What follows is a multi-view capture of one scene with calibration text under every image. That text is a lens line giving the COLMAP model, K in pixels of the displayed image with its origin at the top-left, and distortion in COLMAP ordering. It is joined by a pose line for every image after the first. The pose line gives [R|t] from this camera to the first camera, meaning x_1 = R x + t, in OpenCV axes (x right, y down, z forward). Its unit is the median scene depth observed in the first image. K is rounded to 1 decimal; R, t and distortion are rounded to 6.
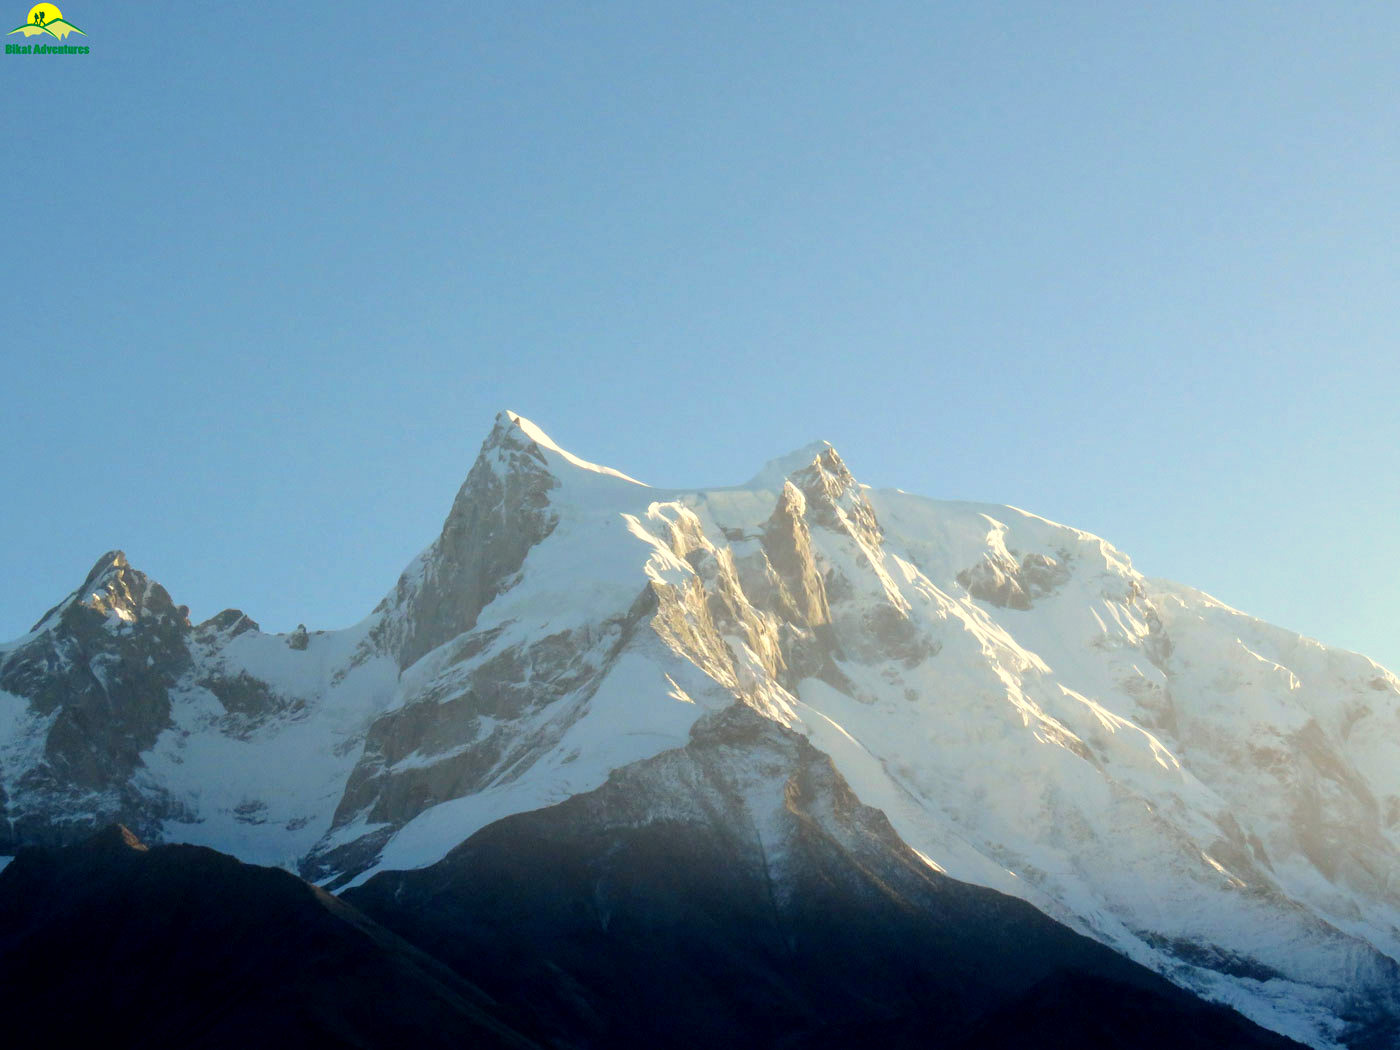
lens RADIAL K [[1044.2, 0, 700.0], [0, 1044.2, 525.0], [0, 0, 1]] dist [-0.071120, 0.047900]
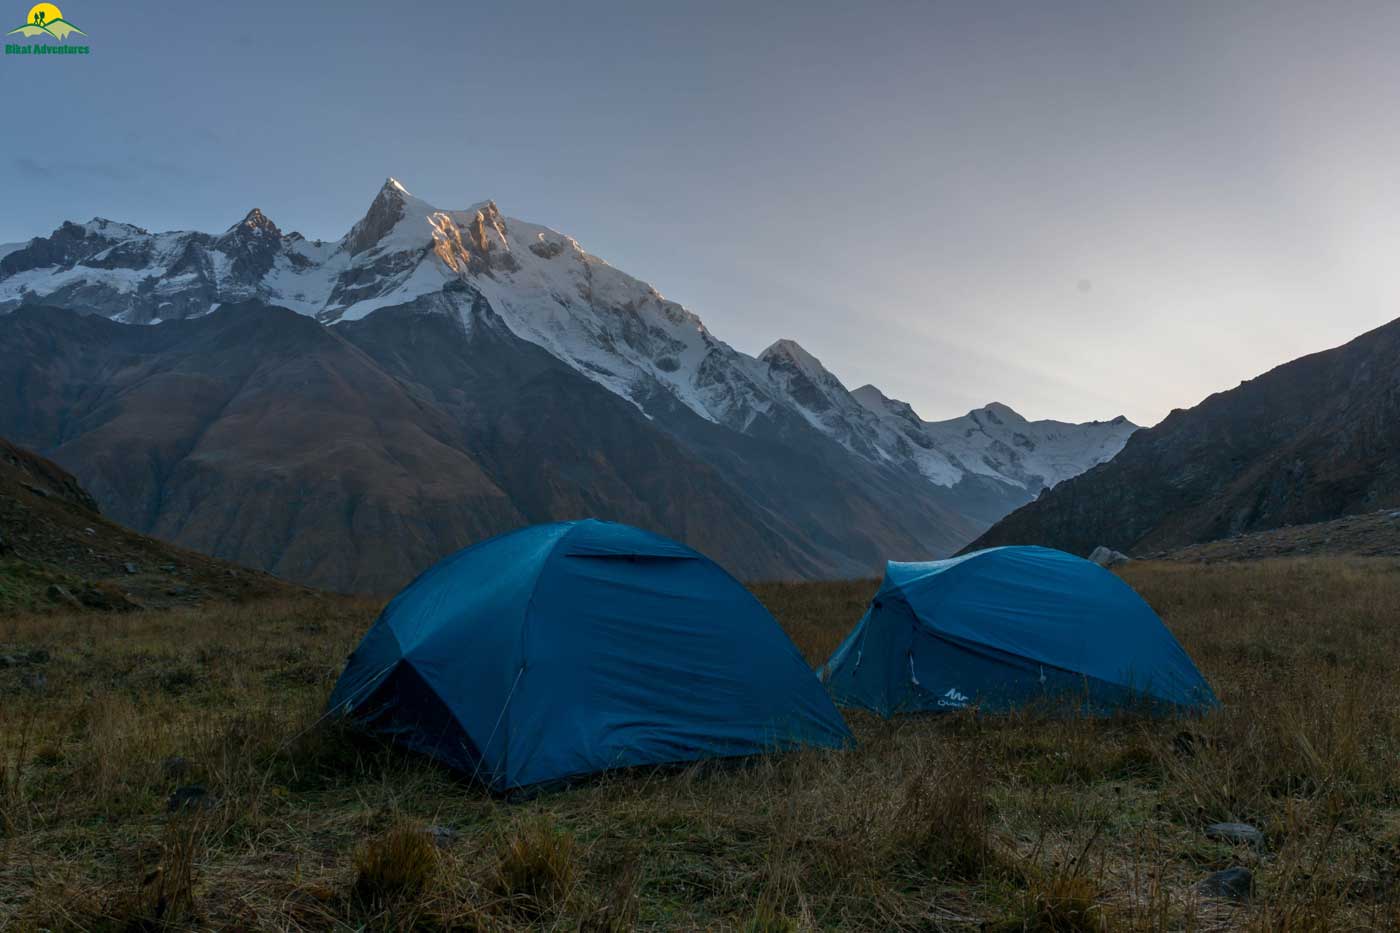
lens RADIAL K [[1026.8, 0, 700.0], [0, 1026.8, 466.5], [0, 0, 1]] dist [-0.002961, -0.002284]
pose [[0.978934, 0.071062, 0.191414, 0.204508], [-0.108584, 0.975109, 0.193319, 0.041230], [-0.172911, -0.210031, 0.962283, -2.376138]]
